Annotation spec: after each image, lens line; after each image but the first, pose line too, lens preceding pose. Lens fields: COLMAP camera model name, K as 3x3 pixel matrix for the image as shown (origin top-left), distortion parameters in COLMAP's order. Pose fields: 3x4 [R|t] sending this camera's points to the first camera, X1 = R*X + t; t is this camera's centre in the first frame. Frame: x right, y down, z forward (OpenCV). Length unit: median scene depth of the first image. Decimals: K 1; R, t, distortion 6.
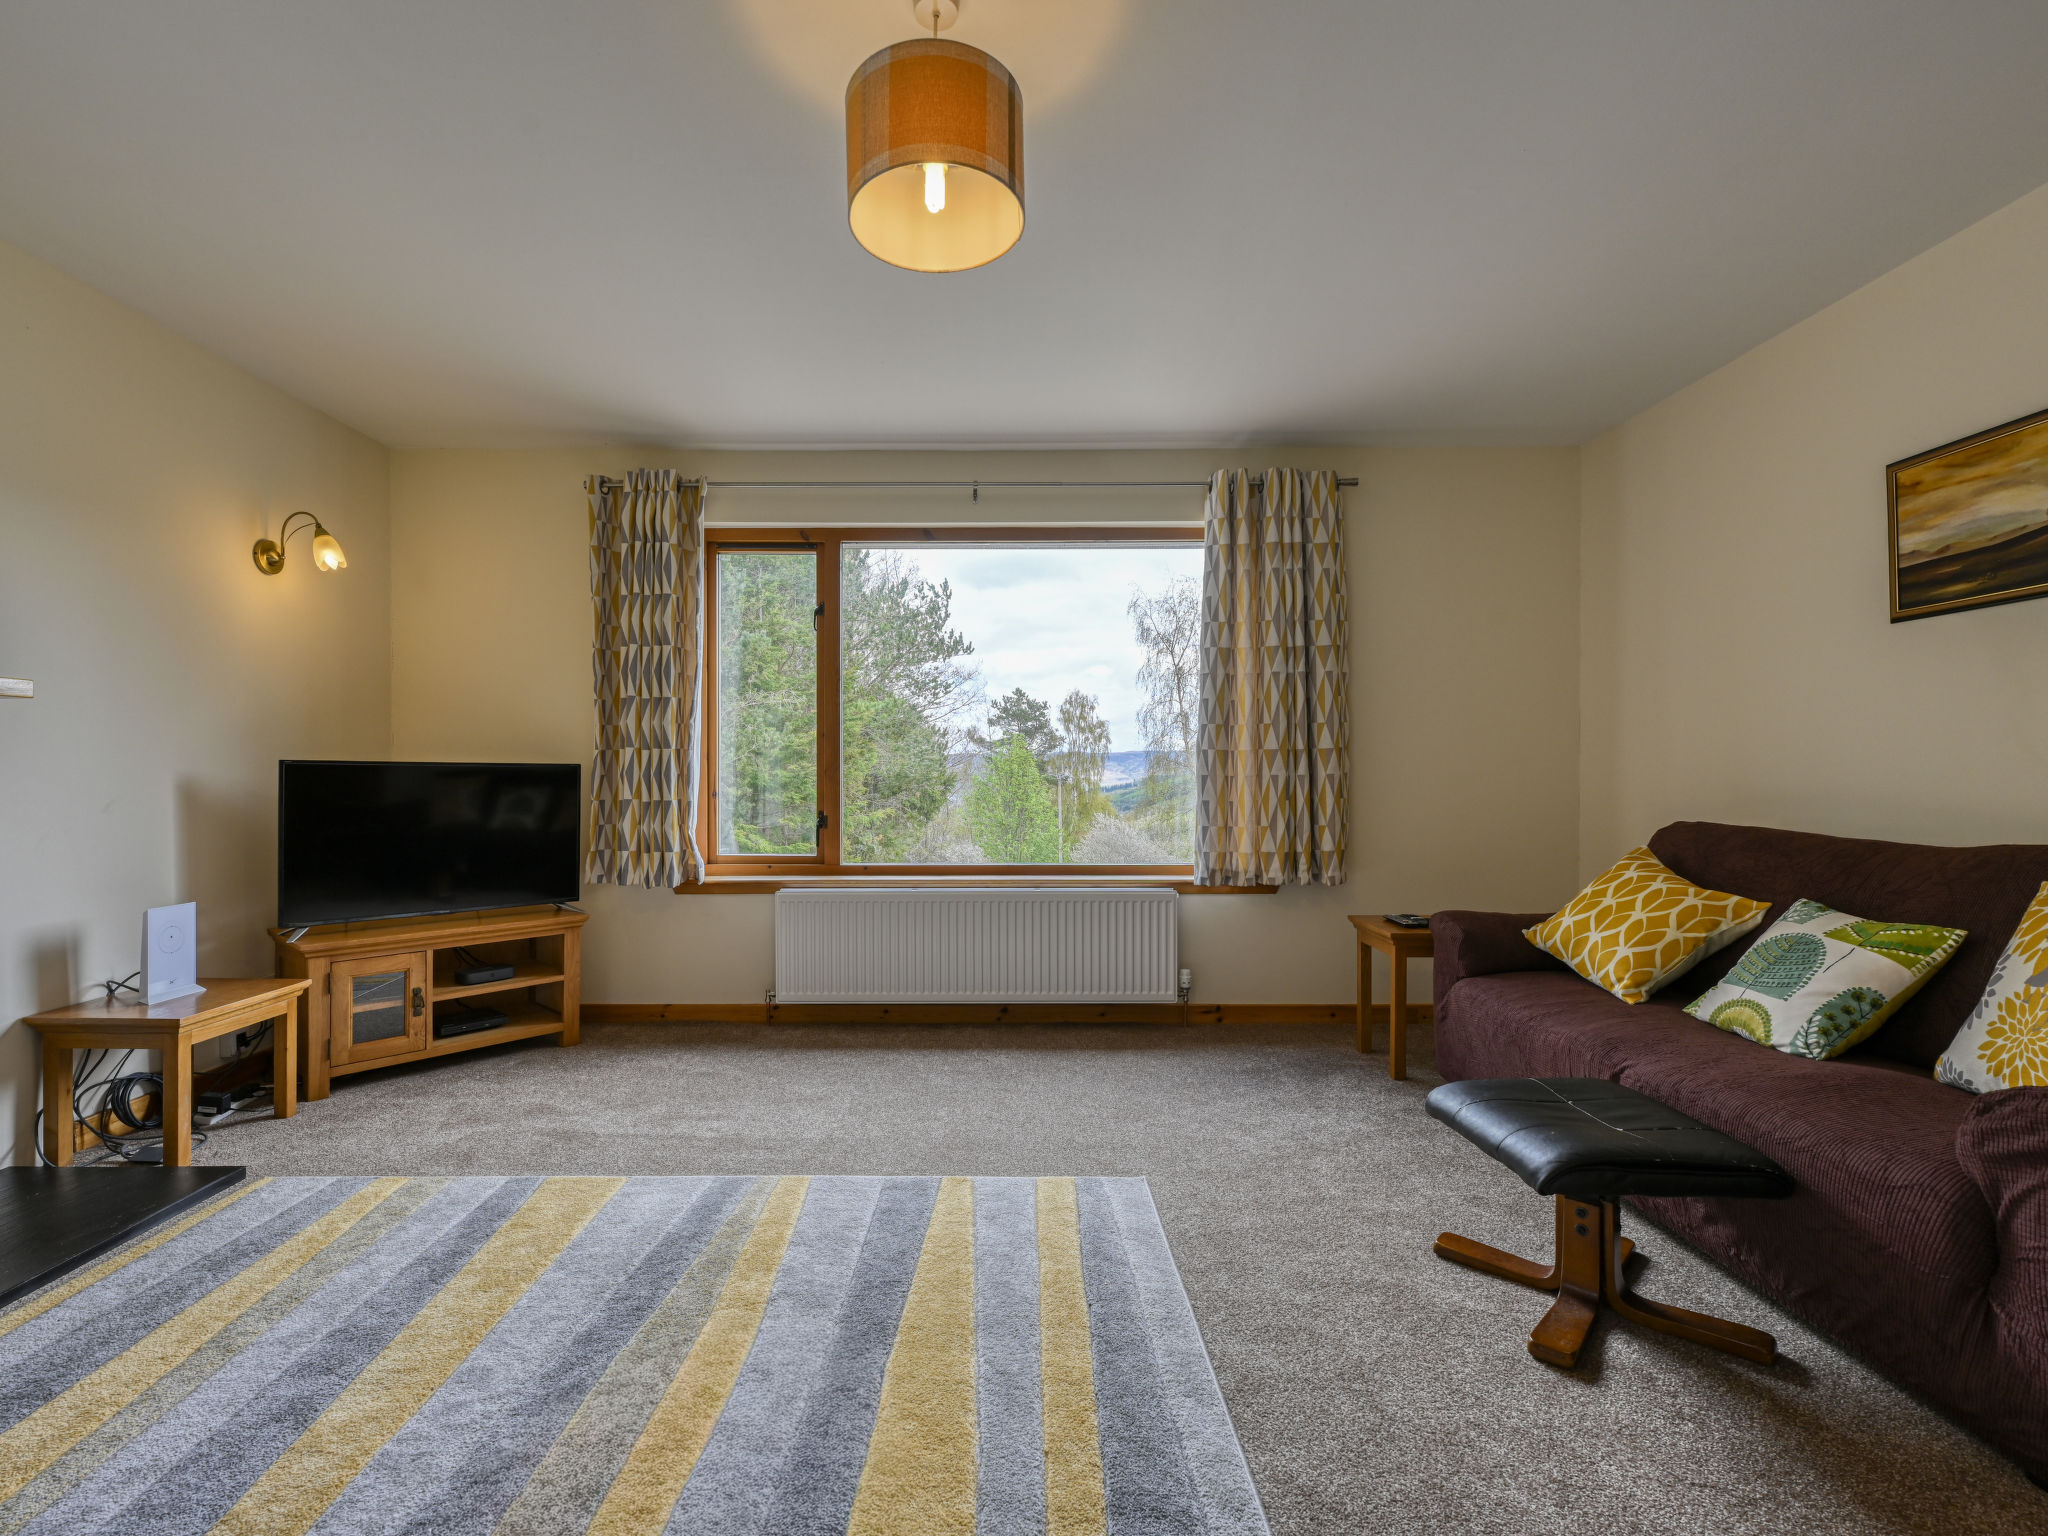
lens RADIAL K [[941.9, 0, 1003.9], [0, 941.9, 777.6], [0, 0, 1]] dist [-0.000268, -0.000180]
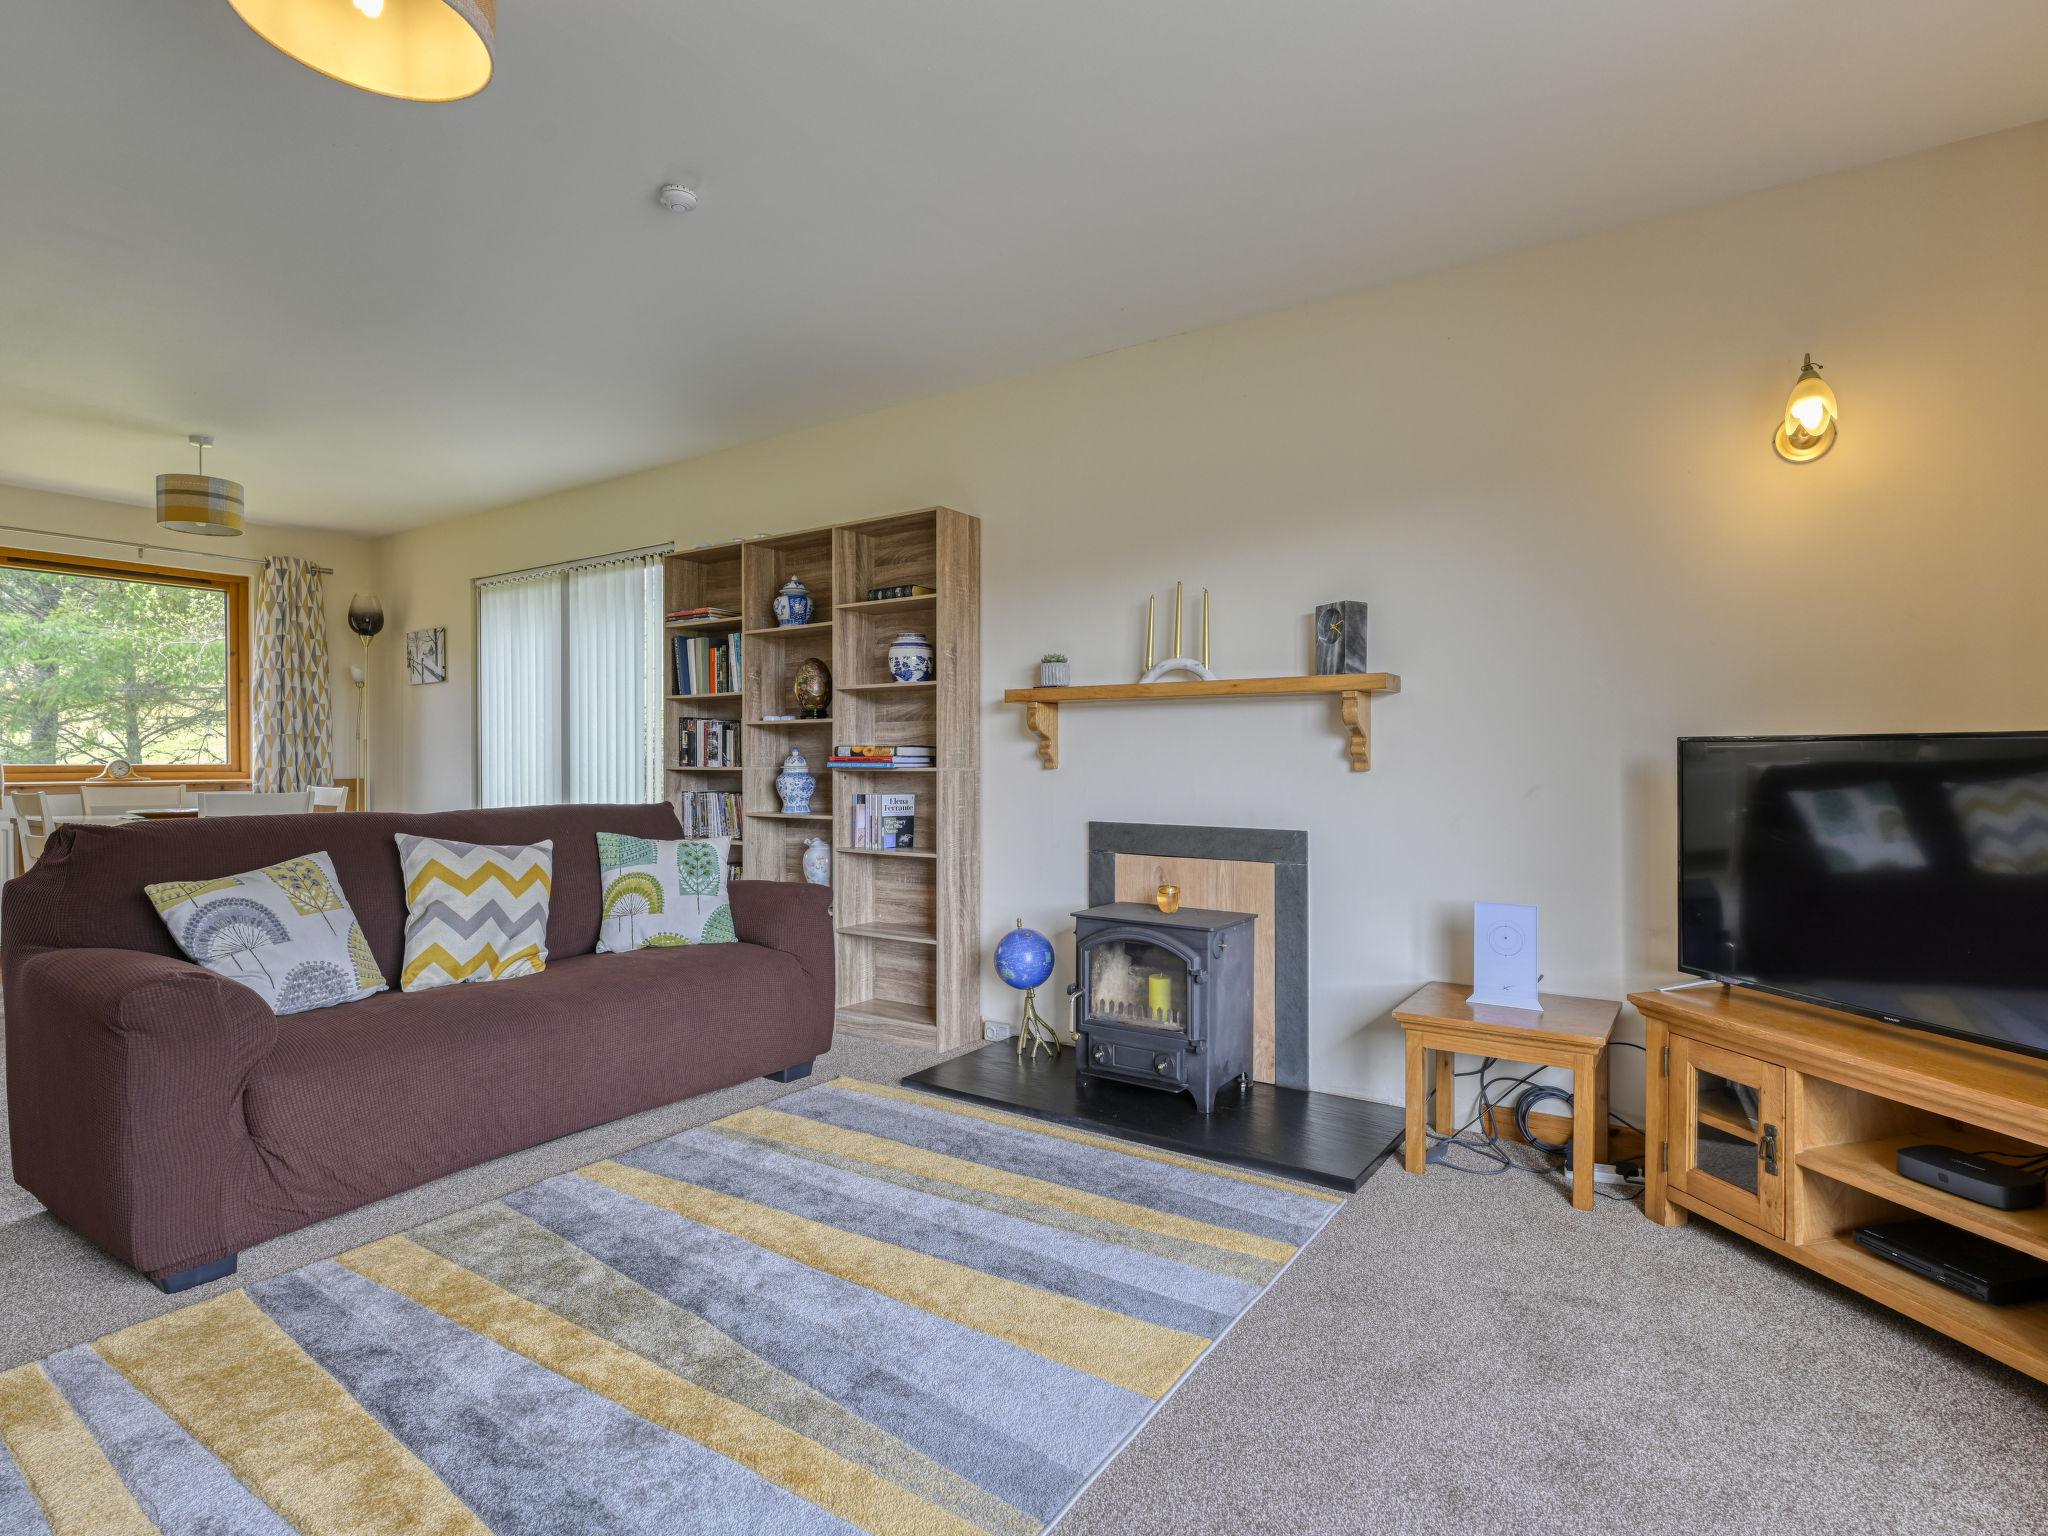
lens RADIAL K [[1056.5, 0, 1024.0], [0, 1056.5, 768.0], [0, 0, 1]] dist [-0.001366, -0.000370]
pose [[-0.569524, 0.009815, -0.821916, 0.144709], [0.000690, 0.999934, 0.011463, -0.003136], [0.821974, 0.005961, -0.569493, 0.846155]]
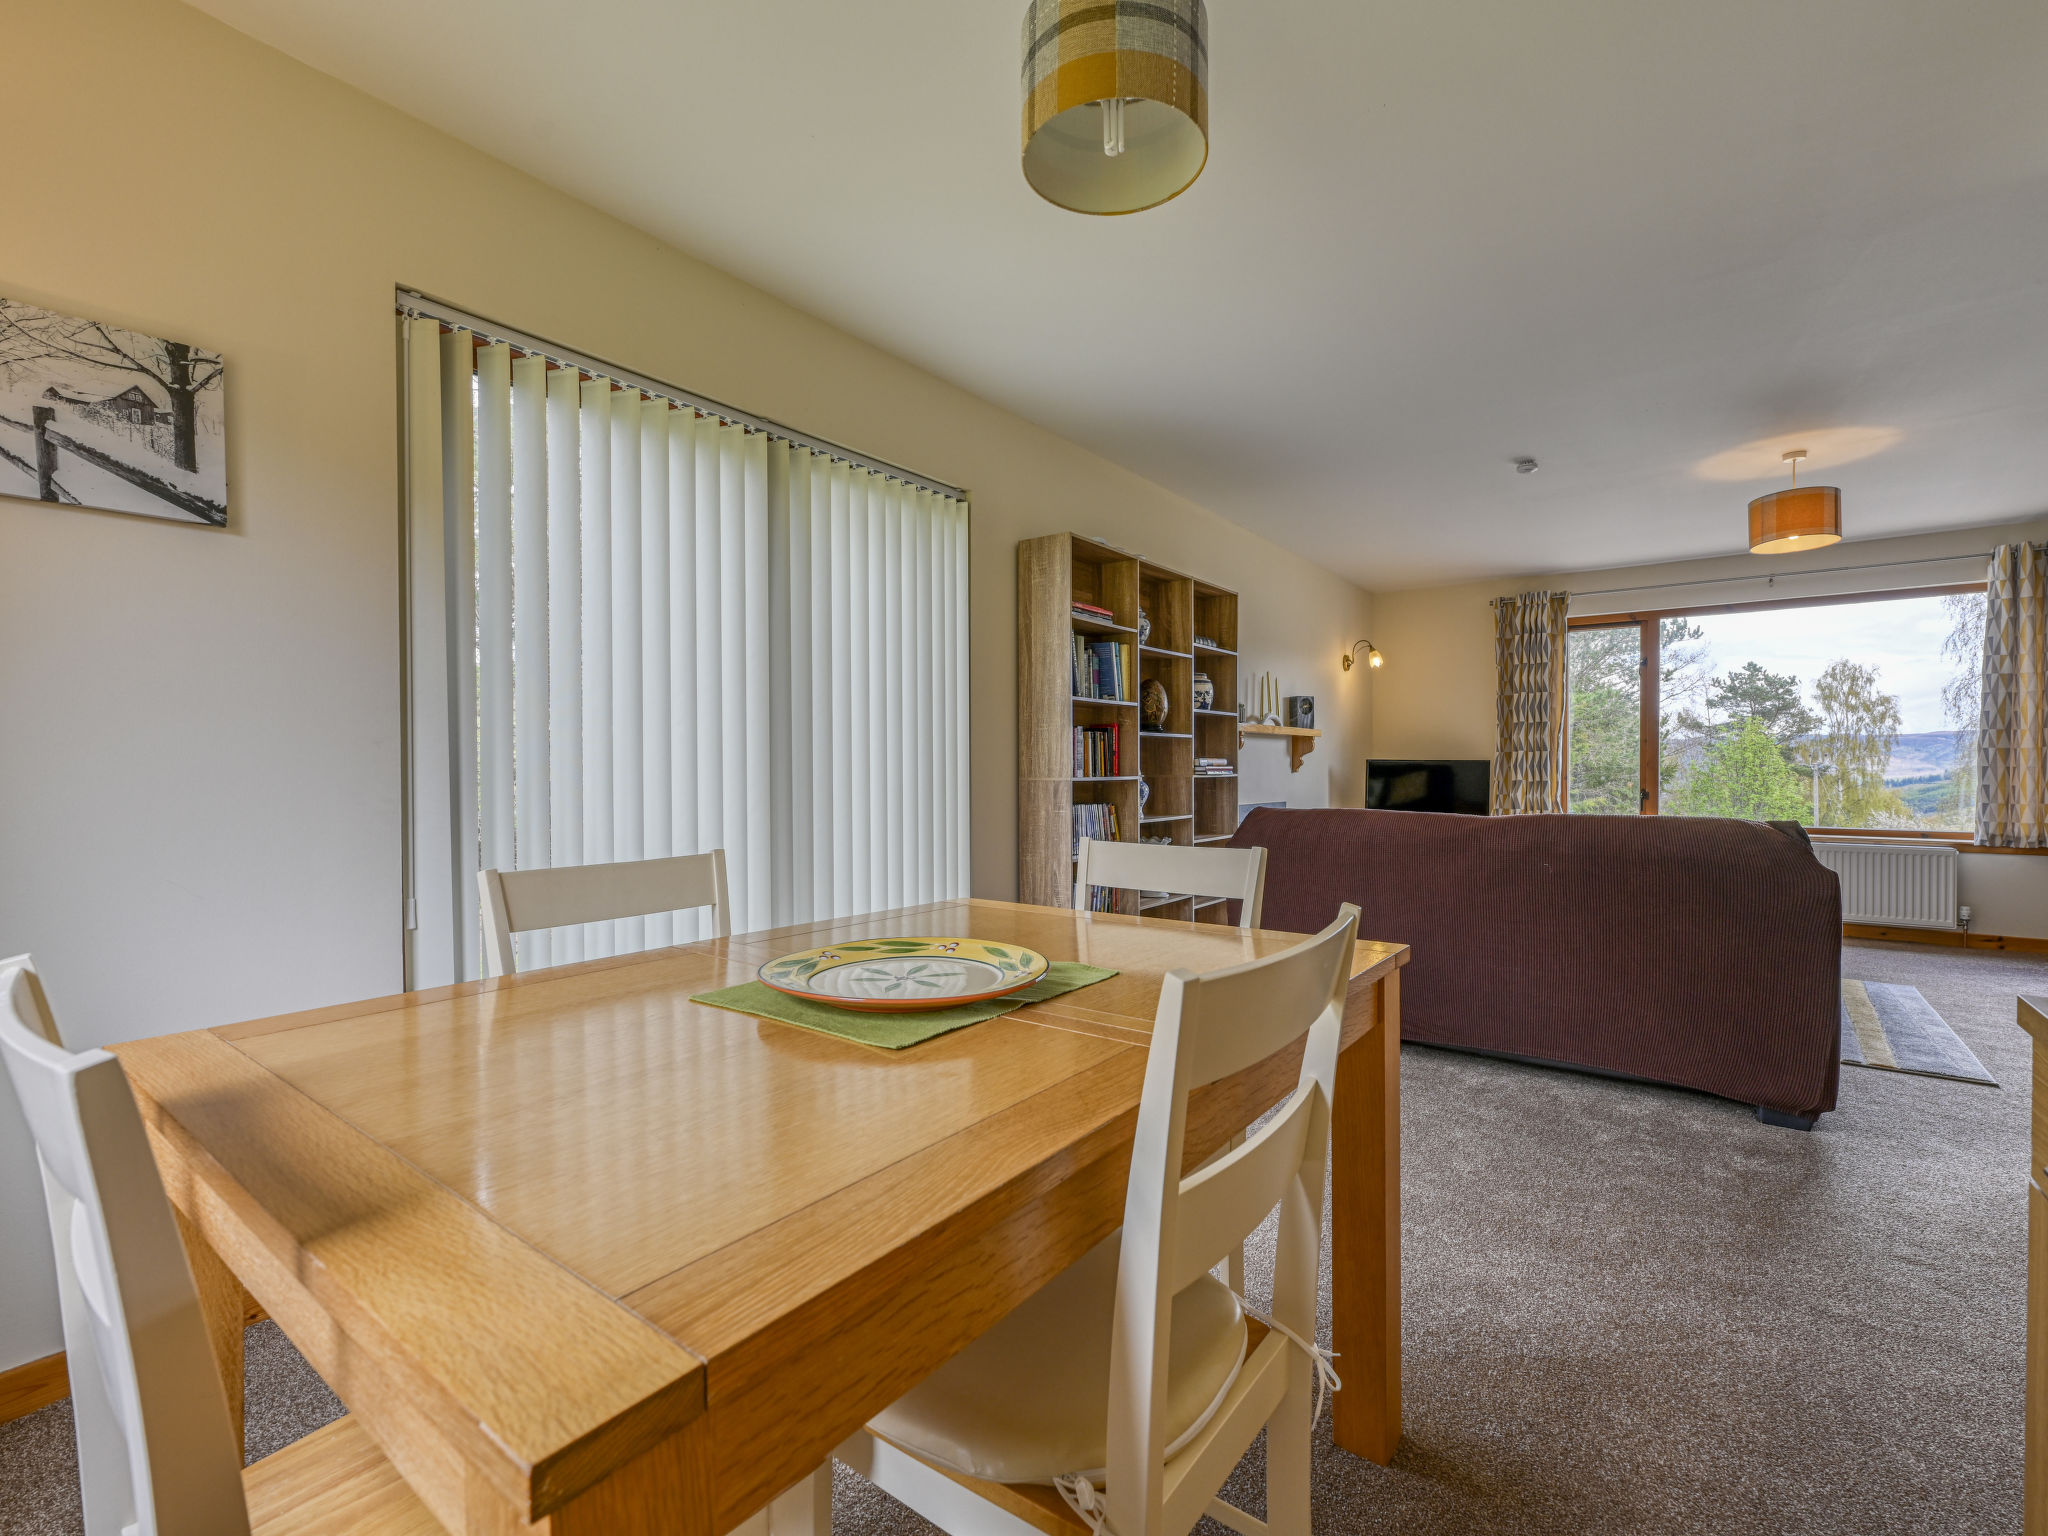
lens RADIAL K [[916.1, 0, 1029.4], [0, 916.1, 772.6], [0, 0, 1]] dist [-0.000085, 0.000269]
pose [[0.797424, 0.003960, -0.603407, -0.095110], [-0.000477, 0.999982, 0.005933, -0.000676], [0.603420, -0.004444, 0.797412, -0.928655]]
